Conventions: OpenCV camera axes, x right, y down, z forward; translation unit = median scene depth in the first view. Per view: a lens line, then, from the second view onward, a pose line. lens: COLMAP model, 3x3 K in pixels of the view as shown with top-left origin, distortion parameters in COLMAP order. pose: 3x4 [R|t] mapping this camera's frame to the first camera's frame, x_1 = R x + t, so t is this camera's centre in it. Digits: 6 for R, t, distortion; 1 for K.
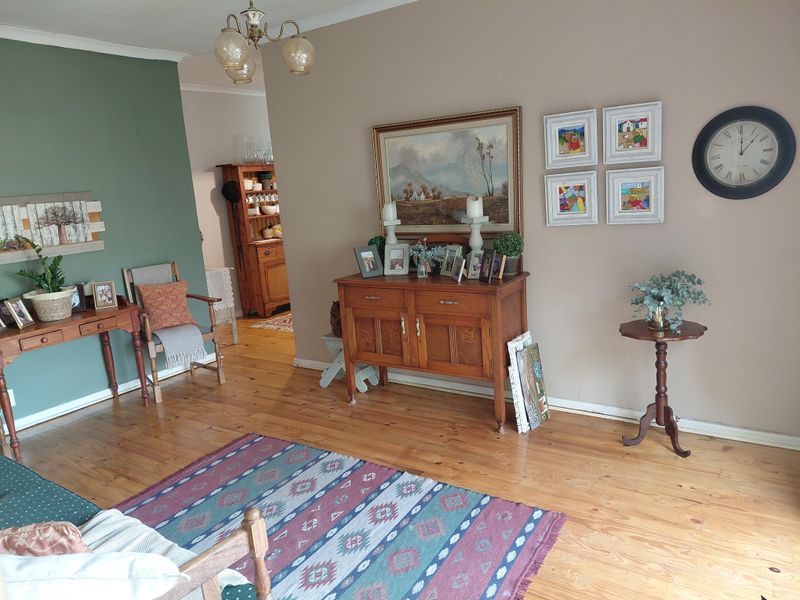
lens RADIAL K [[592.2, 0, 400.0], [0, 592.2, 300.0], [0, 0, 1]] dist [0.111679, -0.130069]
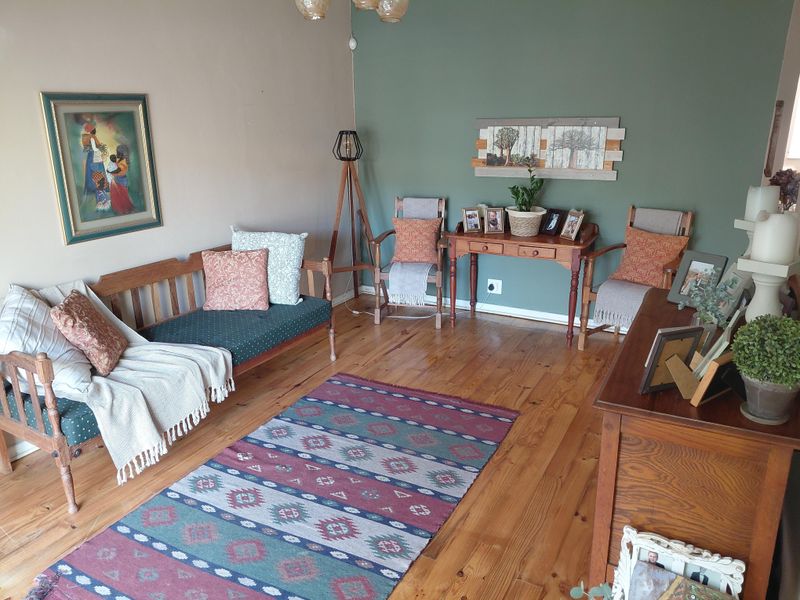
lens RADIAL K [[591.4, 0, 400.0], [0, 591.4, 300.0], [0, 0, 1]] dist [0.081974, -0.135294]
pose [[0.091798, 0.369741, -0.924589, 0.563497], [-0.199367, 0.916534, 0.346725, -0.232505], [0.975616, 0.152504, 0.157851, 0.759003]]
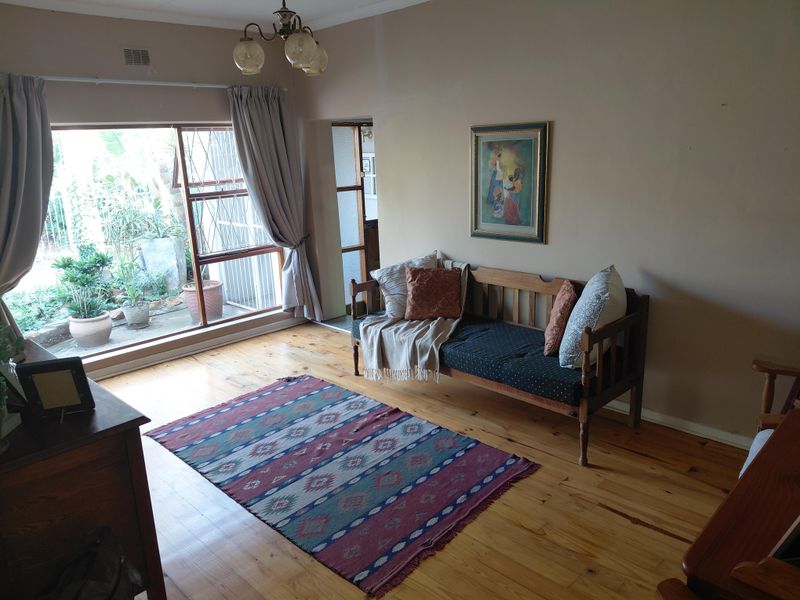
lens RADIAL K [[591.4, 0, 400.0], [0, 591.4, 300.0], [0, 0, 1]] dist [0.081974, -0.135294]
pose [[-0.976690, 0.057589, 0.206785, -0.474066], [0.142981, 0.893062, 0.426610, -0.327736], [-0.160104, 0.446232, -0.880479, 1.587720]]
